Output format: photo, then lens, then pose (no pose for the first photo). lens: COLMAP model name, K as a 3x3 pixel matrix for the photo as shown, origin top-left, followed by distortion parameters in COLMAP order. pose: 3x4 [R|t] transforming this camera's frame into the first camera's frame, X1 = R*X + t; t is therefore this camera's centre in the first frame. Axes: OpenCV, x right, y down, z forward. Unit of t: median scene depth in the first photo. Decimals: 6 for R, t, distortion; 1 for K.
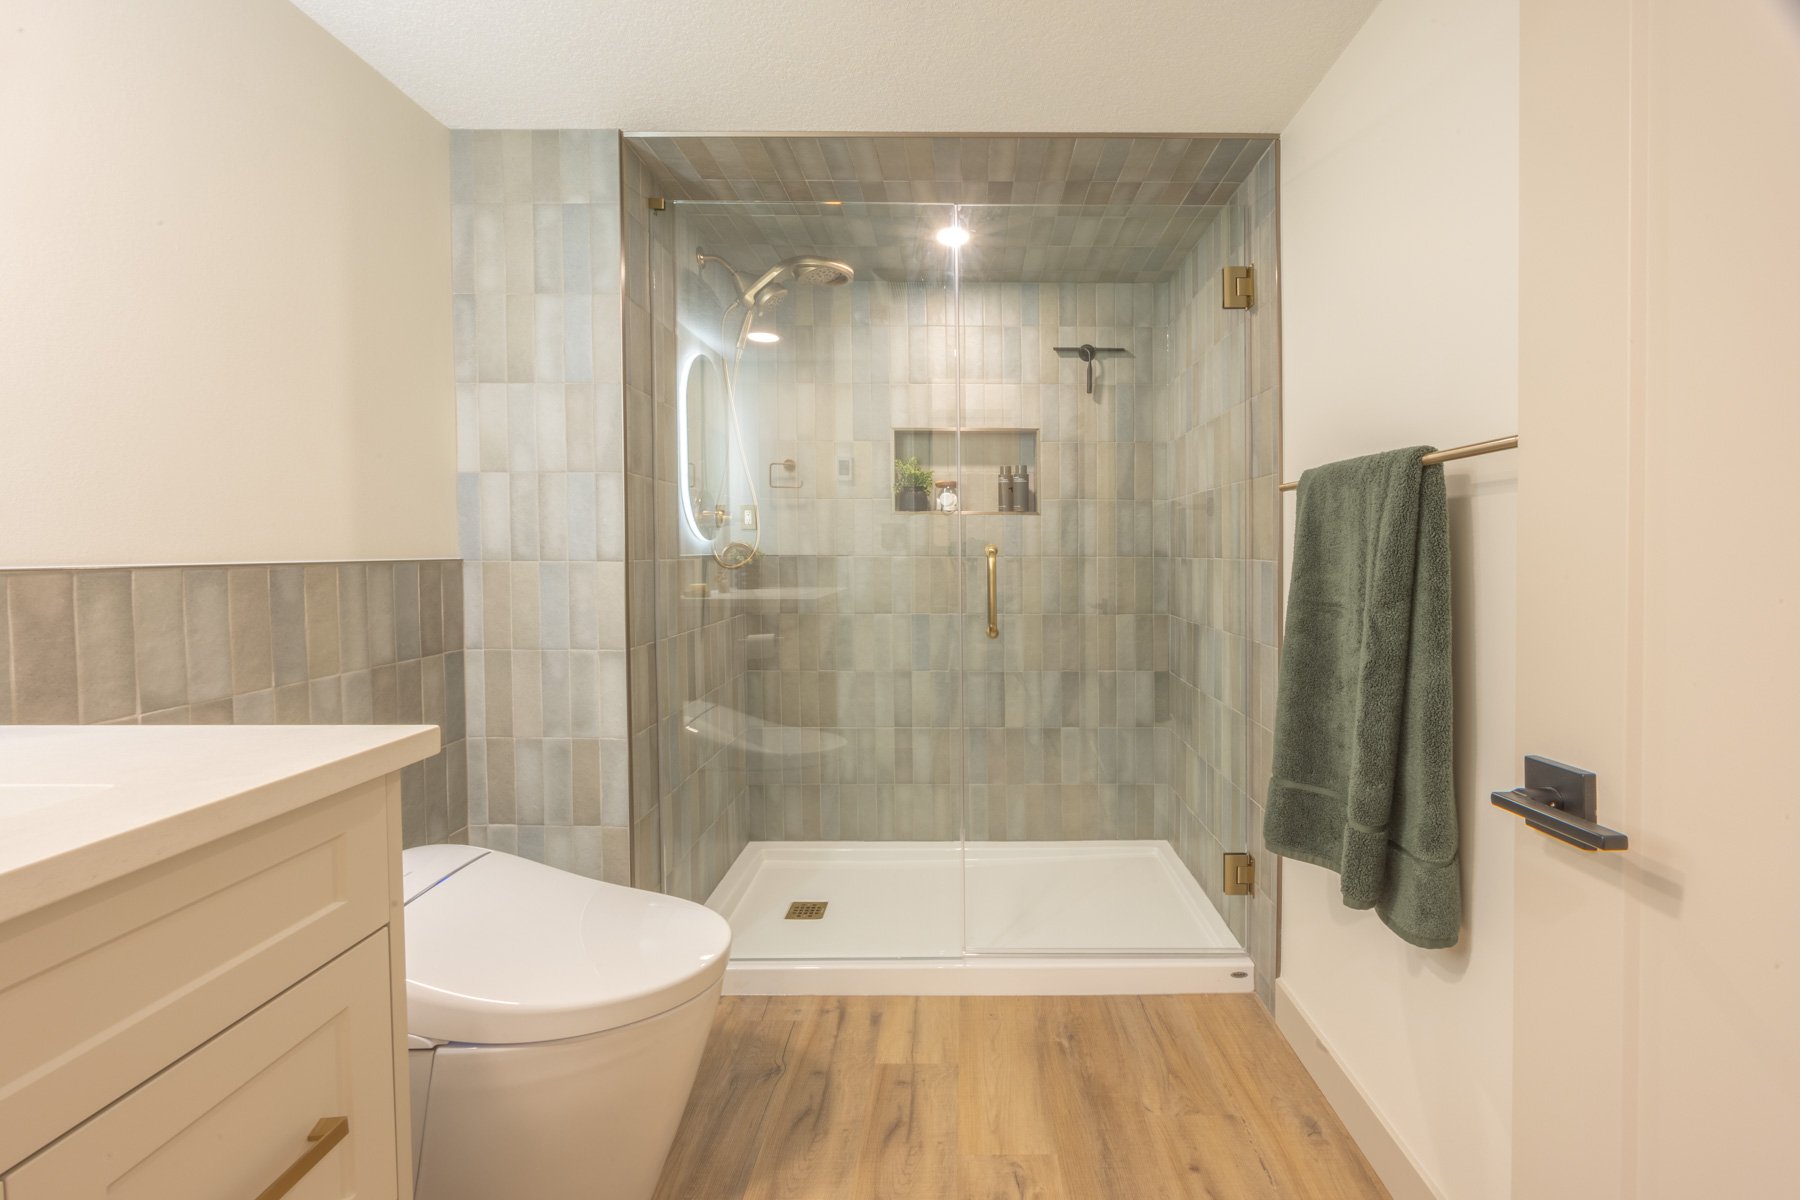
lens RADIAL K [[741.3, 0, 992.3], [0, 741.3, 561.8], [0, 0, 1]] dist [-0.000429, -0.000202]
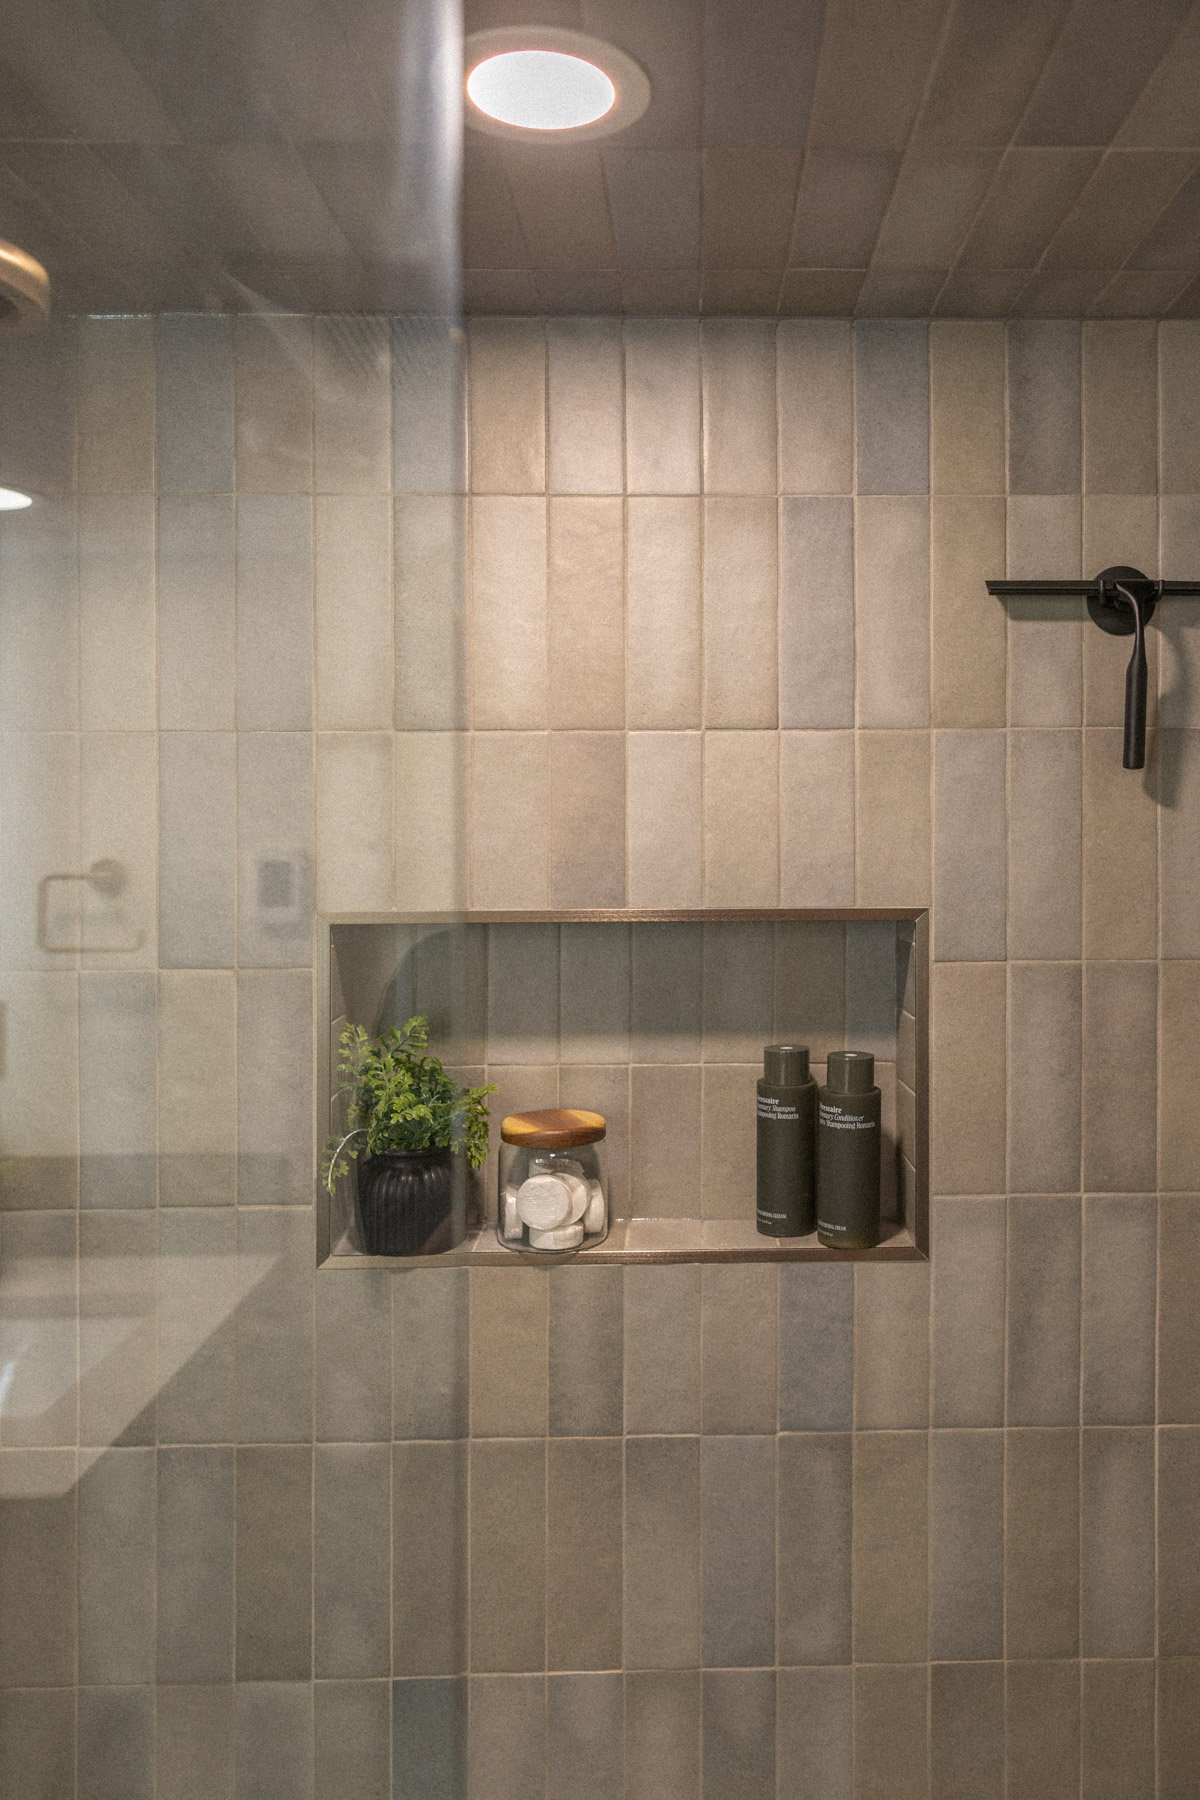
lens RADIAL K [[1640.3, 0, 692.7], [0, 1640.3, 900.7], [0, 0, 1]] dist [0.013658, 0.005909]
pose [[0.999667, 0.008341, -0.024436, -0.000762], [-0.008771, 0.999808, -0.017523, -0.172141], [0.024286, 0.017732, 0.999548, 0.453748]]
